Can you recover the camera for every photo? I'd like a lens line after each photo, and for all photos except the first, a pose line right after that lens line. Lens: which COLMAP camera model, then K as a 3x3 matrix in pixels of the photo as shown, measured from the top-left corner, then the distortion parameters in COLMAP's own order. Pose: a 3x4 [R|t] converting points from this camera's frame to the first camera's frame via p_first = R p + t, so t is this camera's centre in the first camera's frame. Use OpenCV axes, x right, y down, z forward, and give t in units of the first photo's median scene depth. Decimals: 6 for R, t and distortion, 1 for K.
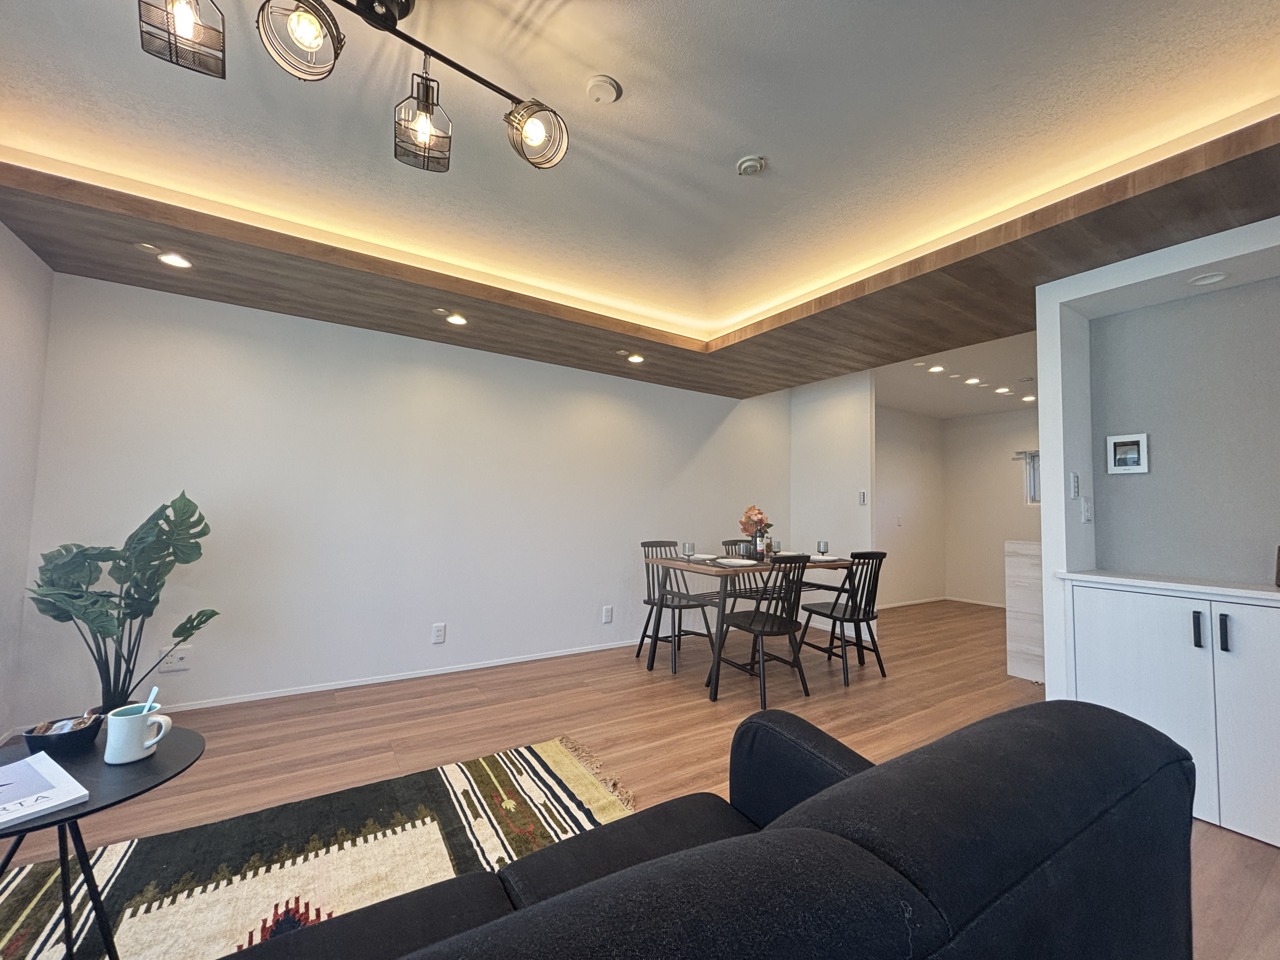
lens RADIAL K [[516.2, 0, 640.0], [0, 516.2, 480.0], [0, 0, 1]] dist [0.001152, 0.000173]
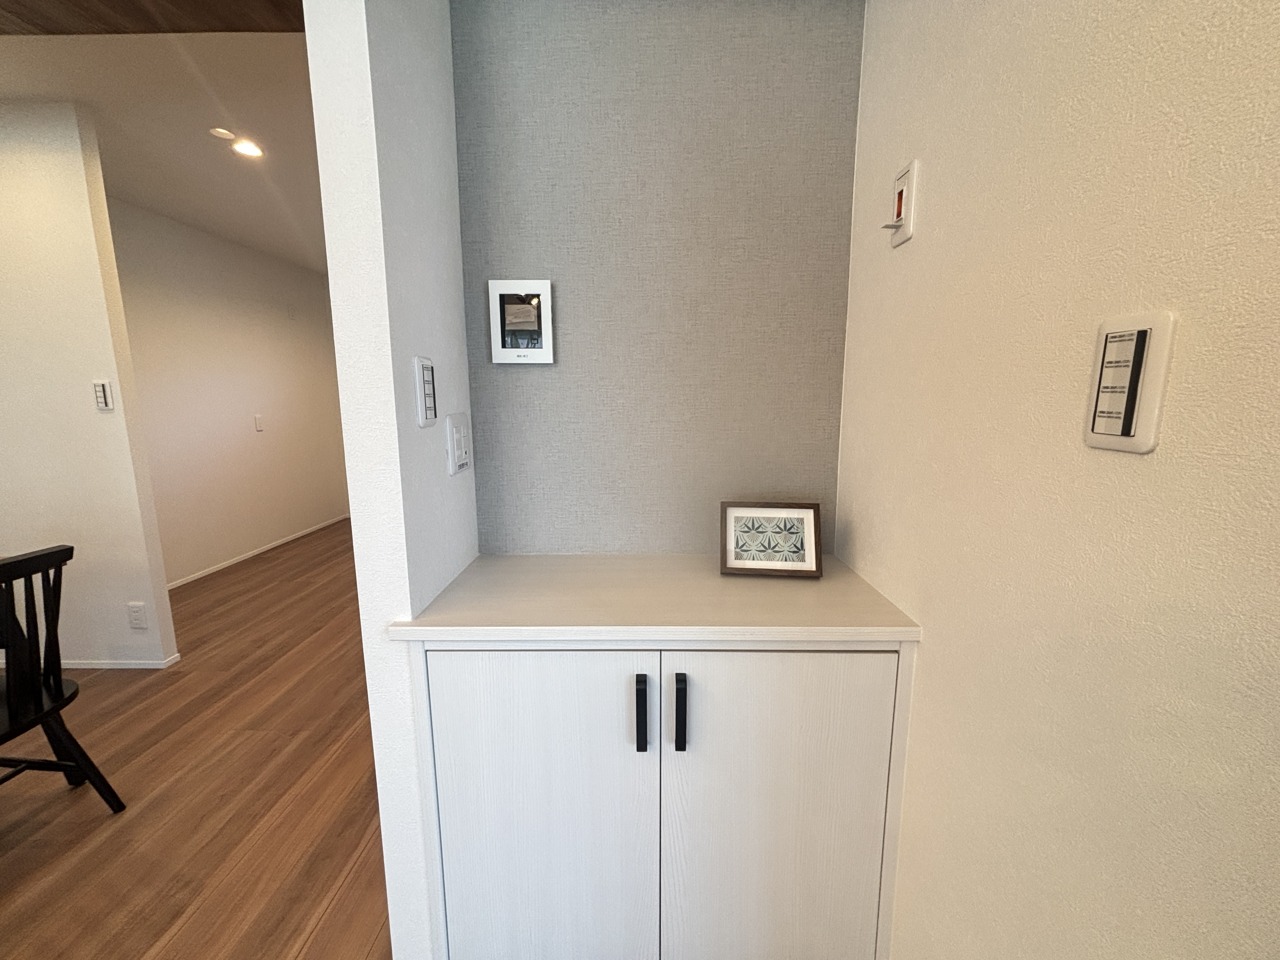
lens RADIAL K [[526.6, 0, 640.0], [0, 526.6, 480.0], [0, 0, 1]] dist [-0.000487, -0.000188]
pose [[0.554055, -0.154571, 0.818004, 0.566191], [-0.032860, 0.977785, 0.207019, -0.011488], [-0.831831, -0.141579, 0.536667, 0.609201]]
